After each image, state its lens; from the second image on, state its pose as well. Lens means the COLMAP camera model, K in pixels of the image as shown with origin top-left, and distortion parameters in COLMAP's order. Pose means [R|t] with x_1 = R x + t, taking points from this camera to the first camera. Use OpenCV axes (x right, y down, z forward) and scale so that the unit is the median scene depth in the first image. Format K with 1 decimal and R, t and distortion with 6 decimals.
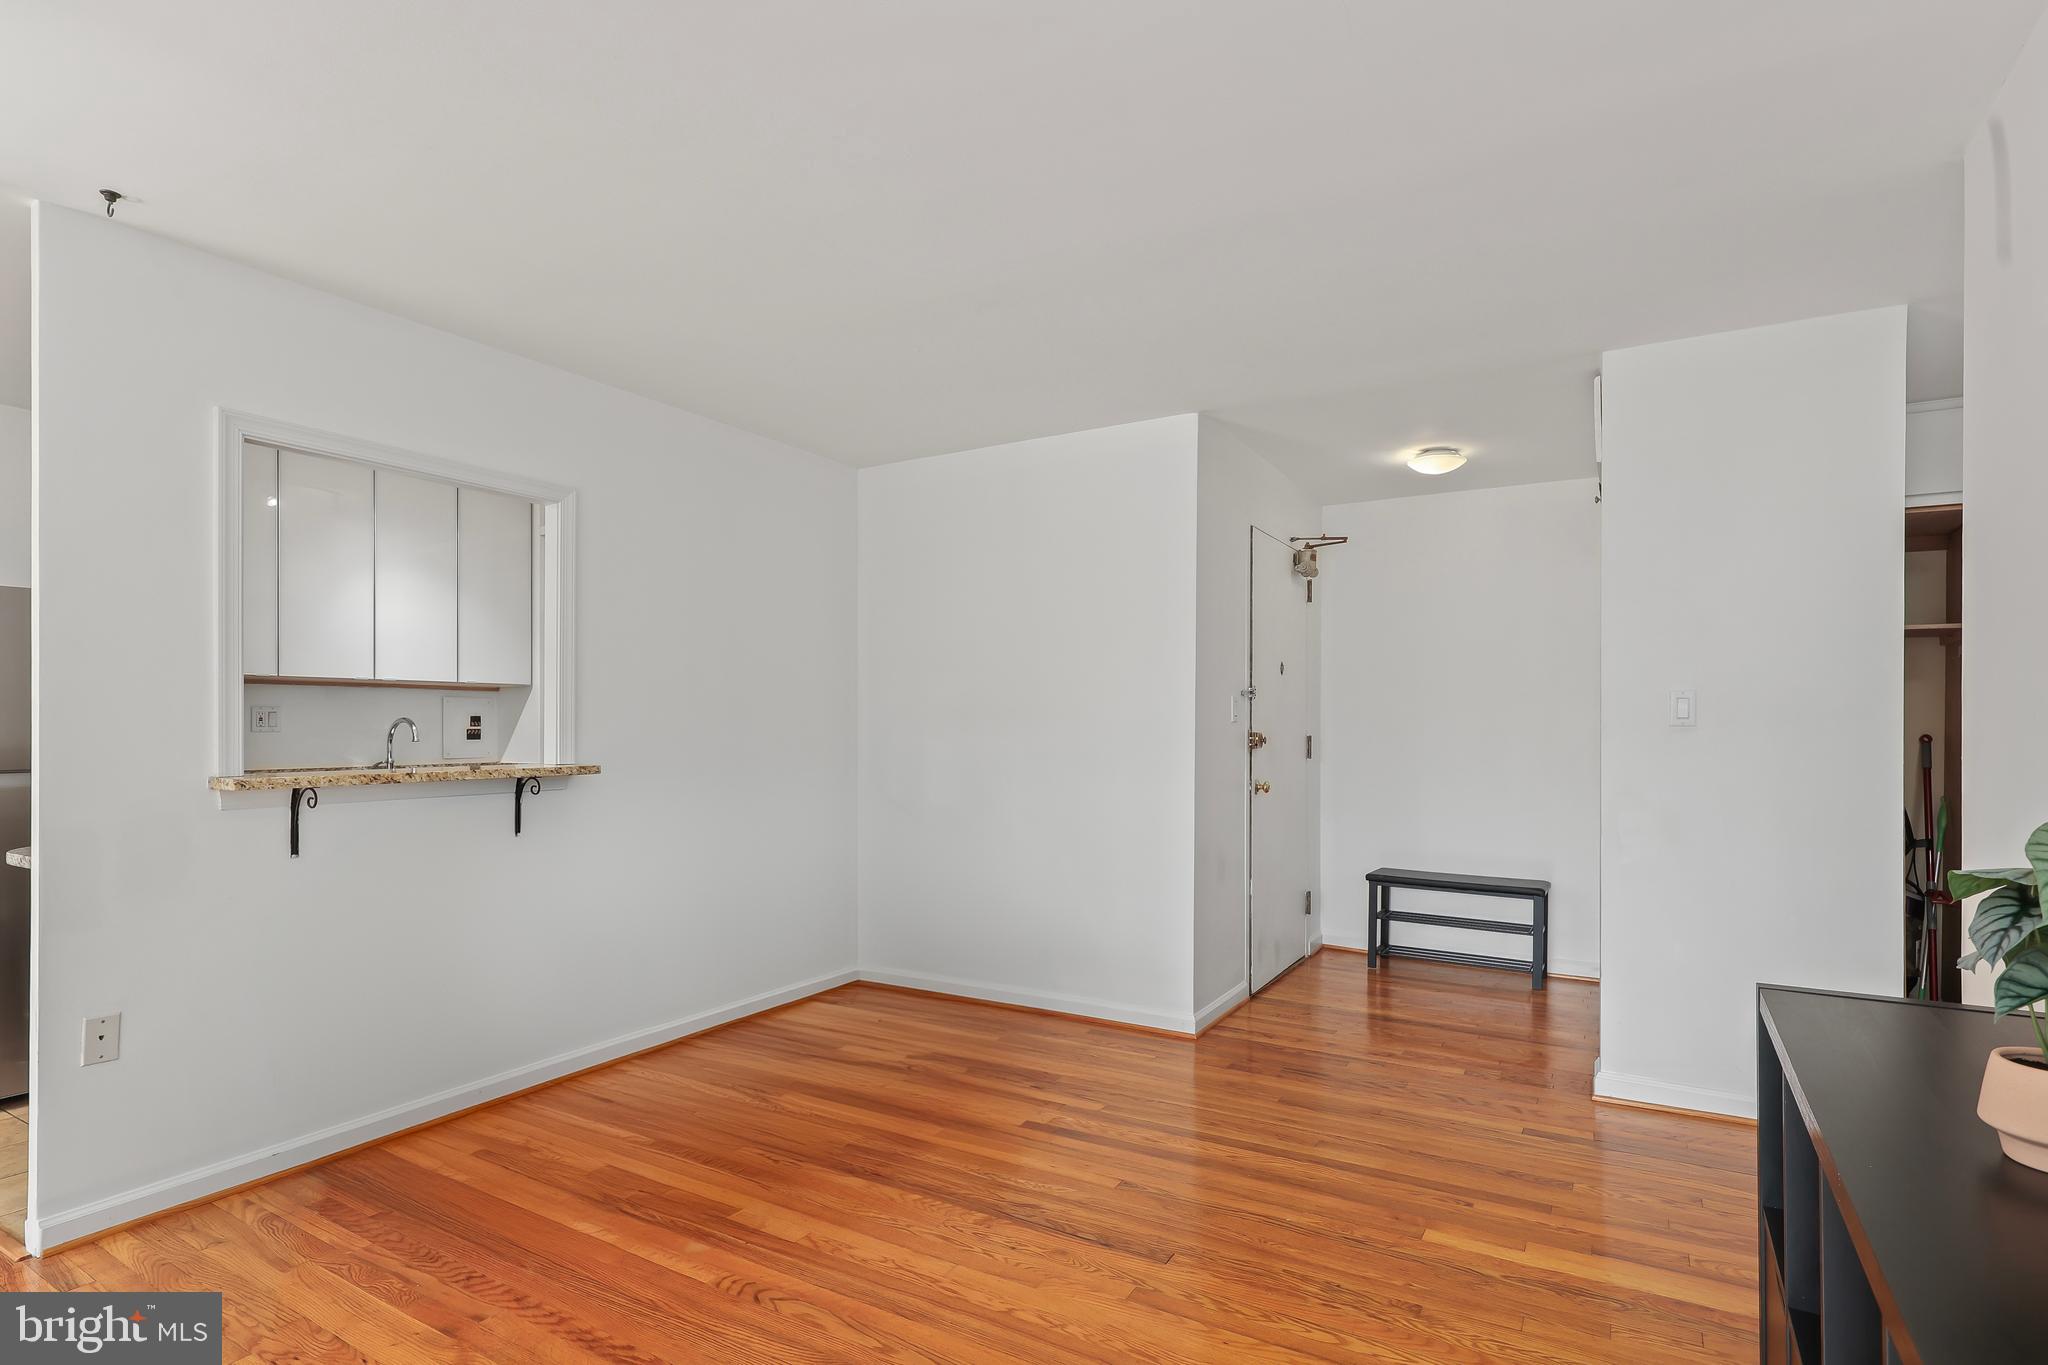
lens RADIAL K [[1016.5, 0, 1024.2], [0, 1016.5, 720.2], [0, 0, 1]] dist [-0.001310, -0.000036]
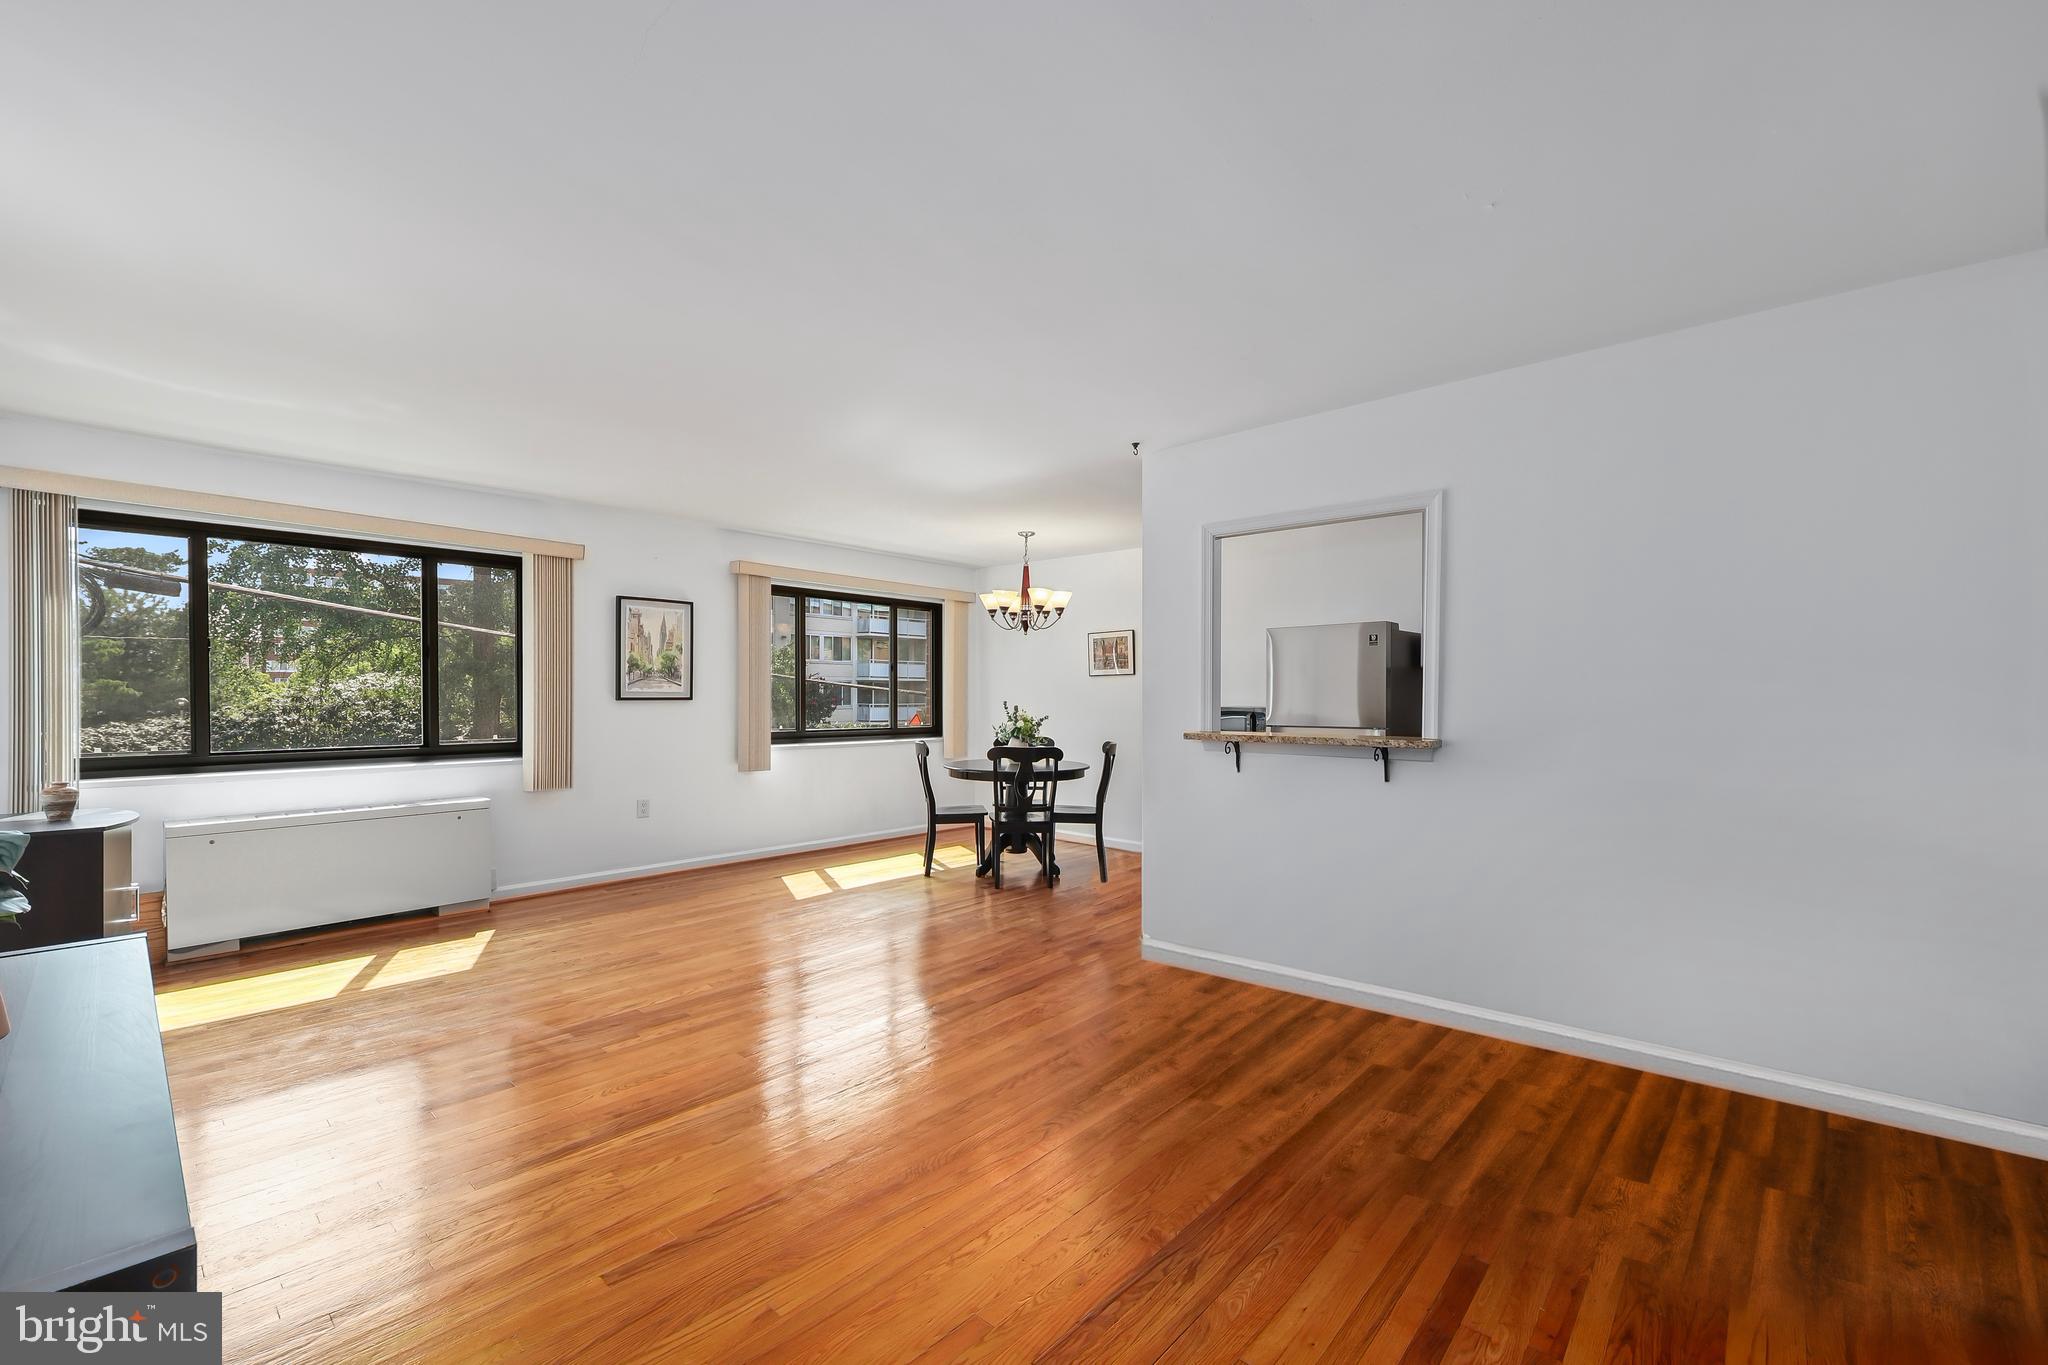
lens RADIAL K [[839.9, 0, 1057.0], [0, 839.9, 691.4], [0, 0, 1]] dist [0.000349, 0.000064]
pose [[-0.166694, -0.006725, -0.985986, 0.403873], [0.005080, 0.999958, -0.007680, -0.003841], [0.985996, -0.006289, -0.166653, 0.563672]]
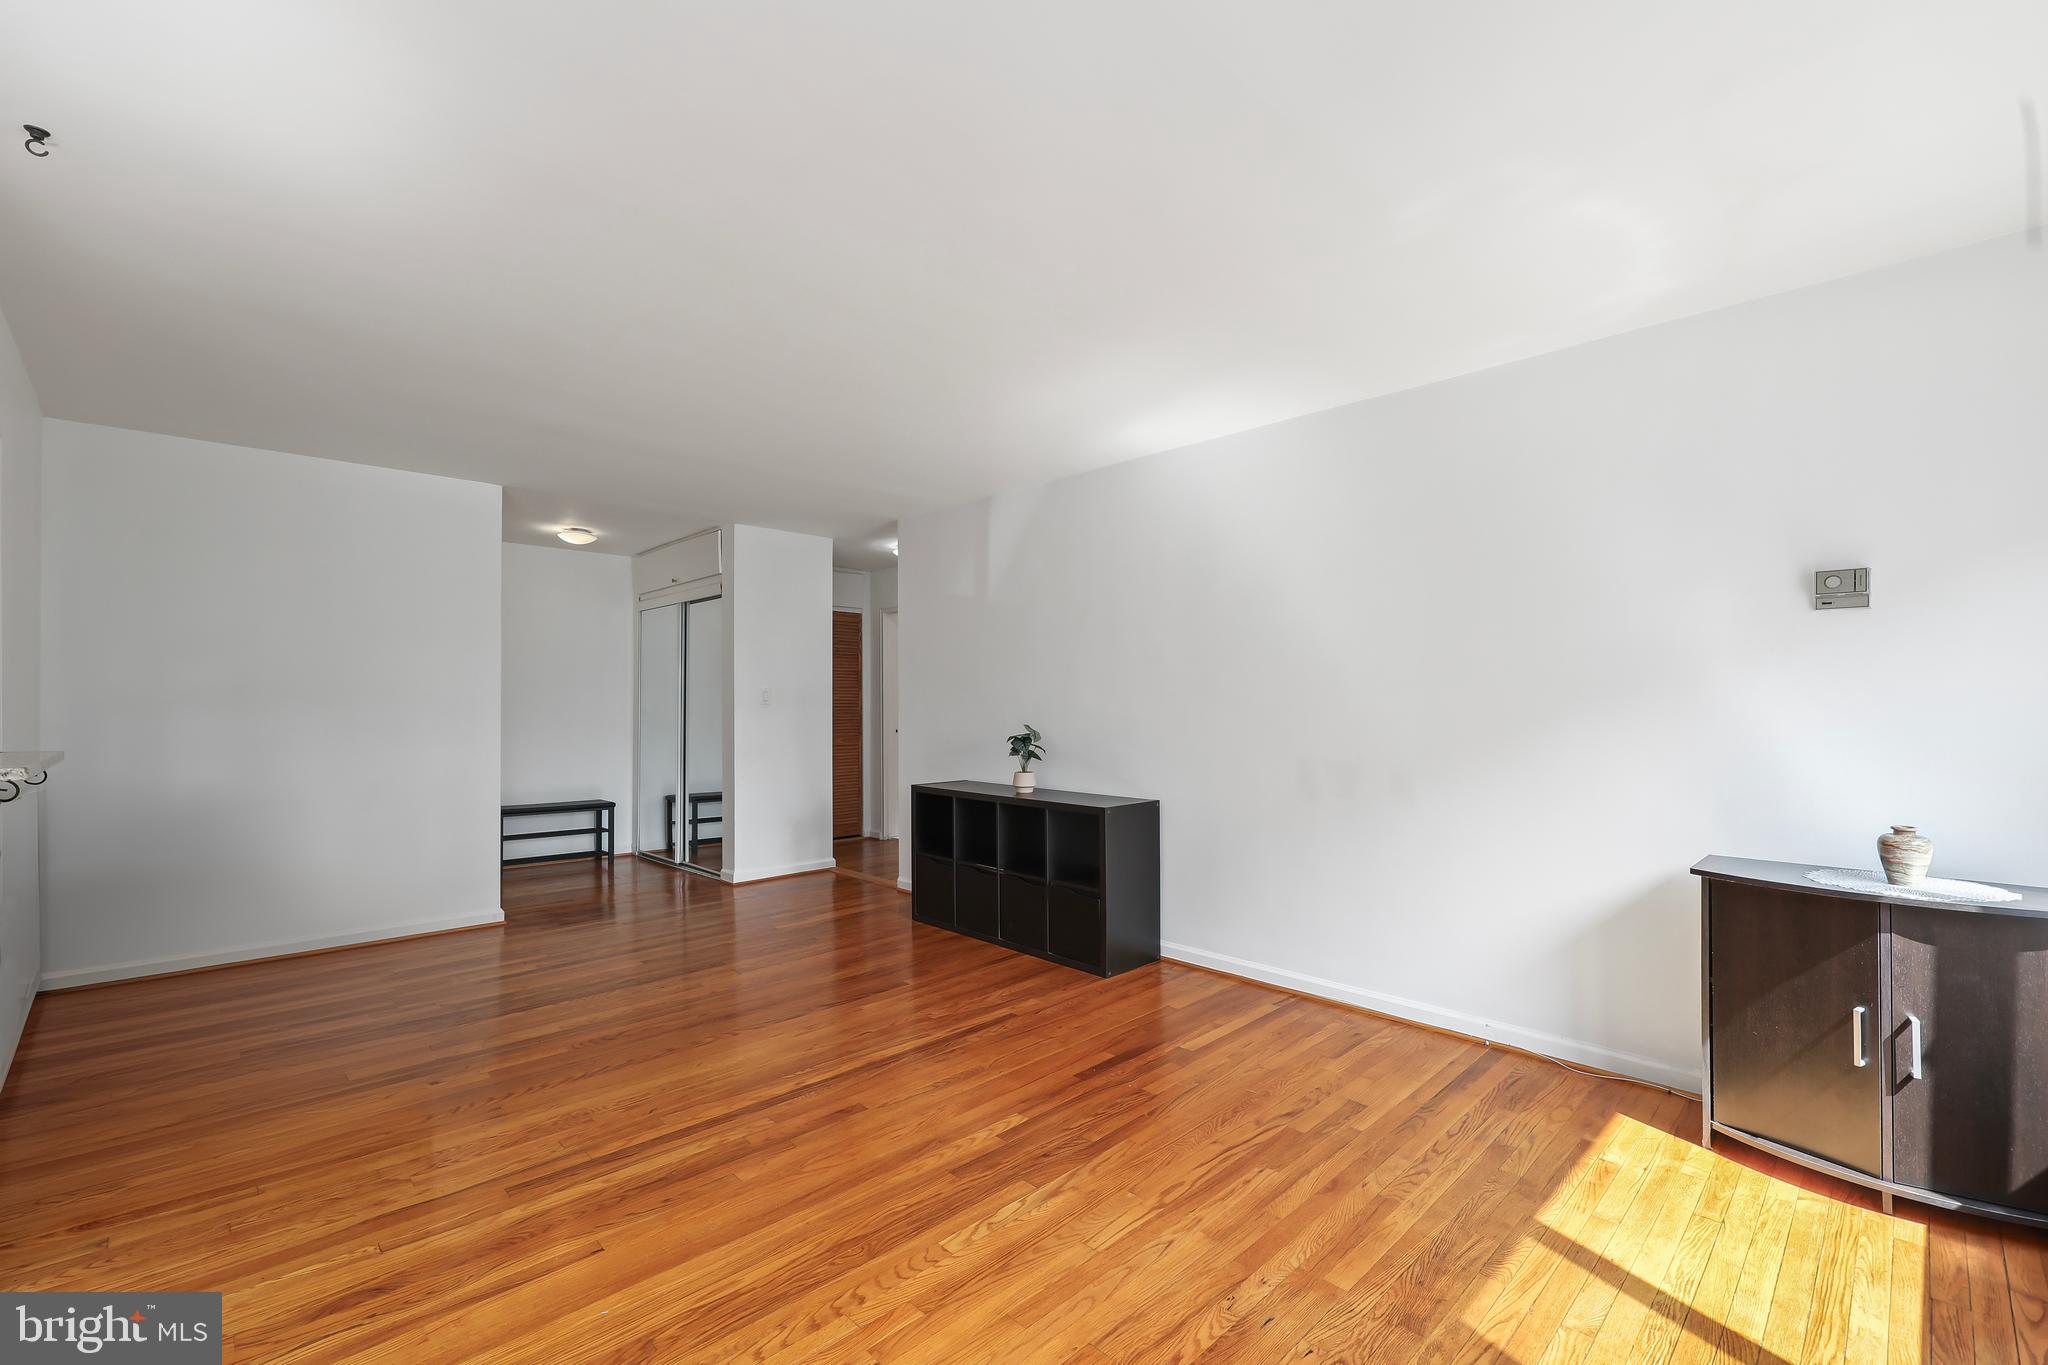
lens RADIAL K [[894.7, 0, 1025.3], [0, 894.7, 692.6], [0, 0, 1]] dist [-0.002583, -0.000465]
pose [[0.261026, 0.004413, 0.965322, -0.717007], [0.000707, 0.999988, -0.004763, -0.005080], [-0.965331, 0.001926, 0.261020, -0.032104]]
